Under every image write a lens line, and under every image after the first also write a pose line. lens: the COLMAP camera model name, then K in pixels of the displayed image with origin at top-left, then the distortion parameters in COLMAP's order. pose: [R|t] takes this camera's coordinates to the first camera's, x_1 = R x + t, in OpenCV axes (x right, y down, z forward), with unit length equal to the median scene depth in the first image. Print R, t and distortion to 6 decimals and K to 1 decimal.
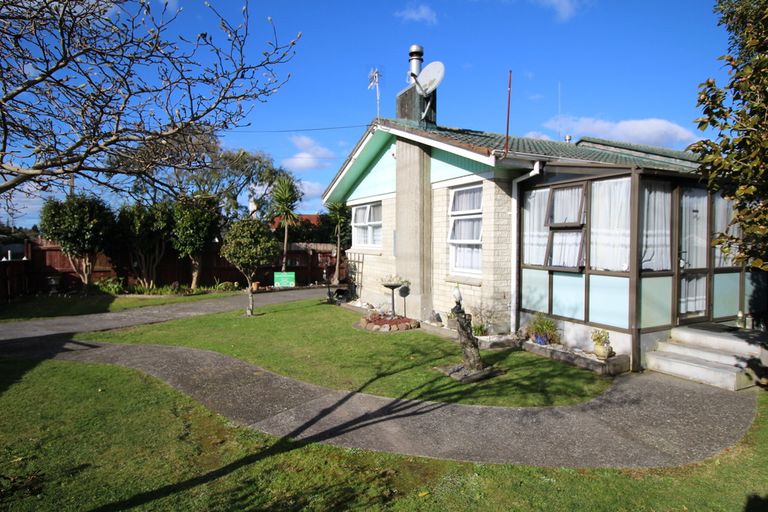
lens RADIAL K [[415.3, 0, 384.0], [0, 415.3, 256.0], [0, 0, 1]] dist [-0.019059, -0.000592]
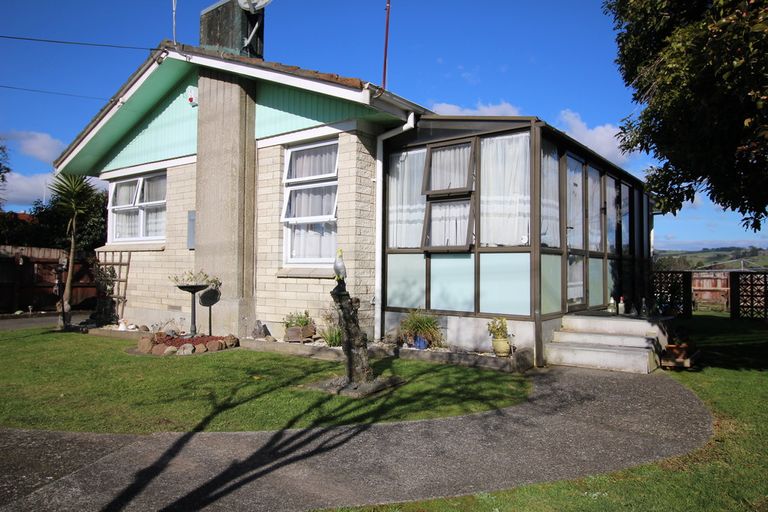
lens RADIAL K [[497.2, 0, 384.0], [0, 497.2, 256.0], [0, 0, 1]] dist [-0.000606, 0.001530]
pose [[0.886471, 0.021522, 0.462283, -0.094638], [0.007902, 0.998068, -0.061619, 0.090576], [-0.462716, 0.058277, 0.884589, 0.196611]]
